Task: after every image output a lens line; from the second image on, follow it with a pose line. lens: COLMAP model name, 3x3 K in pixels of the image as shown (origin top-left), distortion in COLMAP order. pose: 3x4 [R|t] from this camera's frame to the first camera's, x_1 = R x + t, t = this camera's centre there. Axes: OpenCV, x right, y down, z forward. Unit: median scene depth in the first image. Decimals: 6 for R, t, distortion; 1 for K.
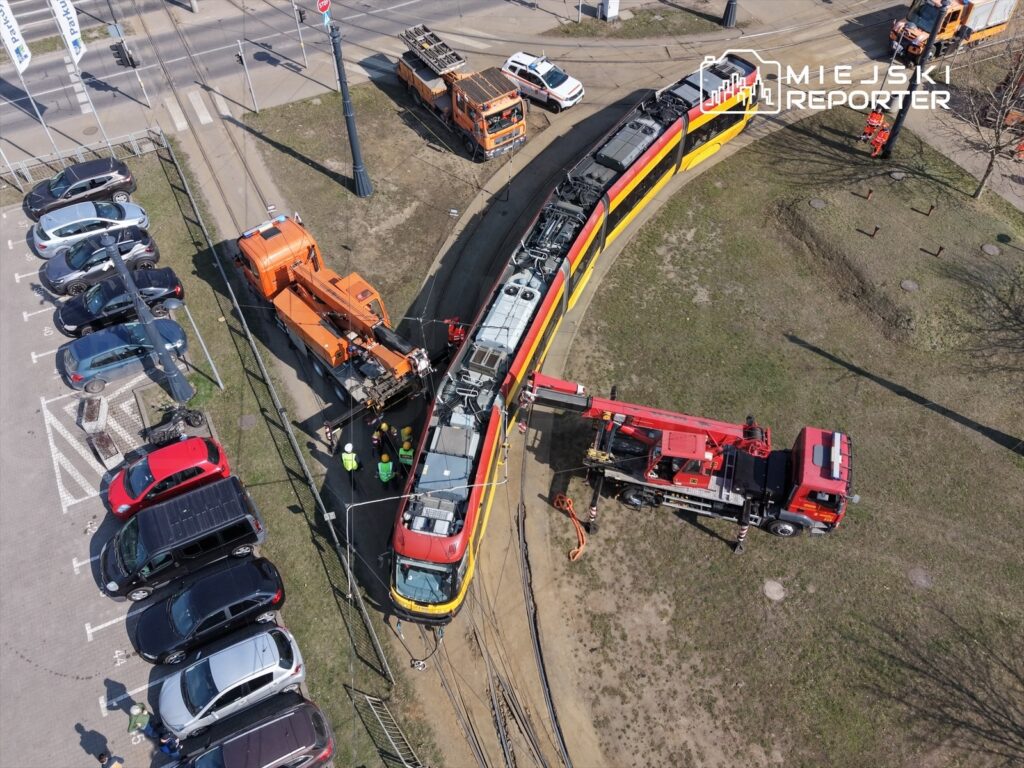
lens RADIAL K [[827.5, 0, 512.0], [0, 827.5, 384.0], [0, 0, 1]] dist [0.003593, -0.003288]
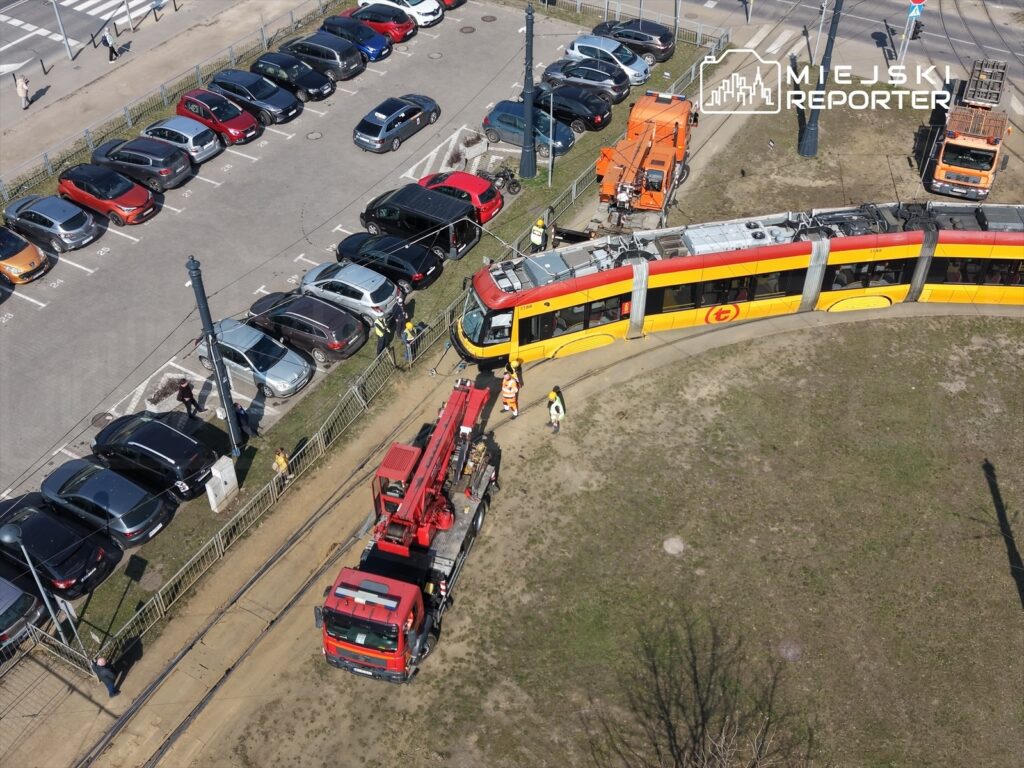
lens RADIAL K [[1121.4, 0, 512.0], [0, 1121.4, 384.0], [0, 0, 1]] dist [-0.005789, -0.020902]
pose [[0.534454, 0.569172, -0.624822, 0.738354], [-0.658921, 0.743567, 0.113720, 0.064980], [0.529323, 0.350930, 0.772441, -0.153344]]
